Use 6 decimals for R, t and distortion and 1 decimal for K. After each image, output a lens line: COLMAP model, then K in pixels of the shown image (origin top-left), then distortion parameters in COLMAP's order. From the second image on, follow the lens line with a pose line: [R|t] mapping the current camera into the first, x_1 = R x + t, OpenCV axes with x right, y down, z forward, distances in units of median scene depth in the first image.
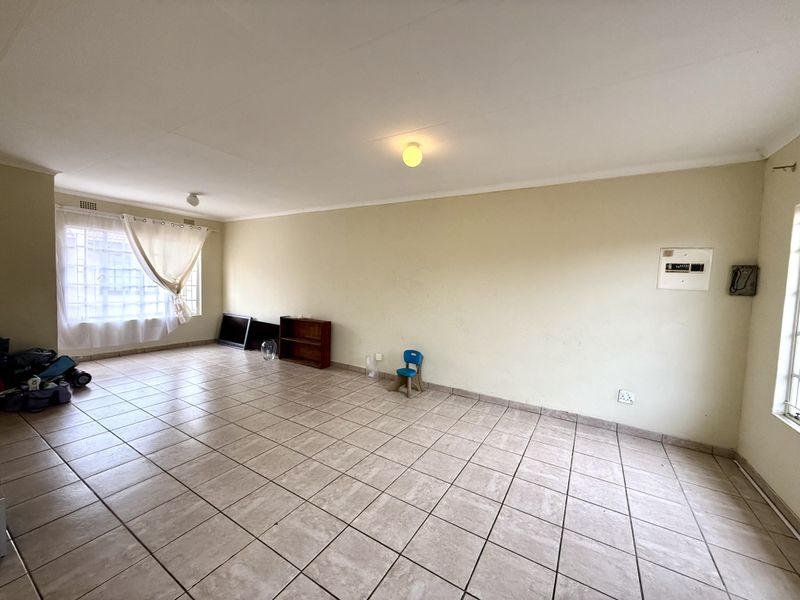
lens RADIAL K [[320.6, 0, 397.6], [0, 320.6, 300.1], [0, 0, 1]] dist [0.000905, 0.000106]
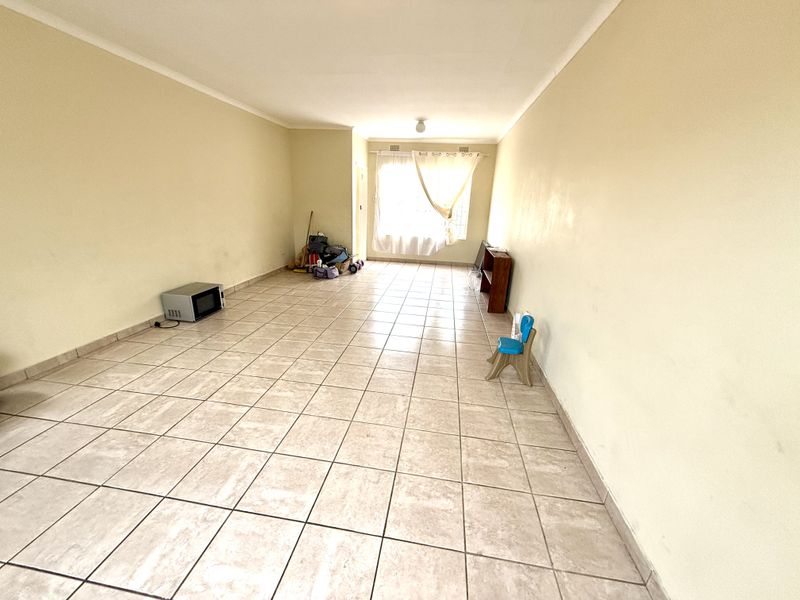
lens RADIAL K [[320.6, 0, 398.6], [0, 320.6, 299.9], [0, 0, 1]] dist [0.000905, 0.000106]
pose [[0.393681, 0.256141, -0.882840, 0.442822], [-0.080046, 0.966299, 0.244661, -0.005593], [0.915755, -0.025651, 0.400917, 0.482148]]
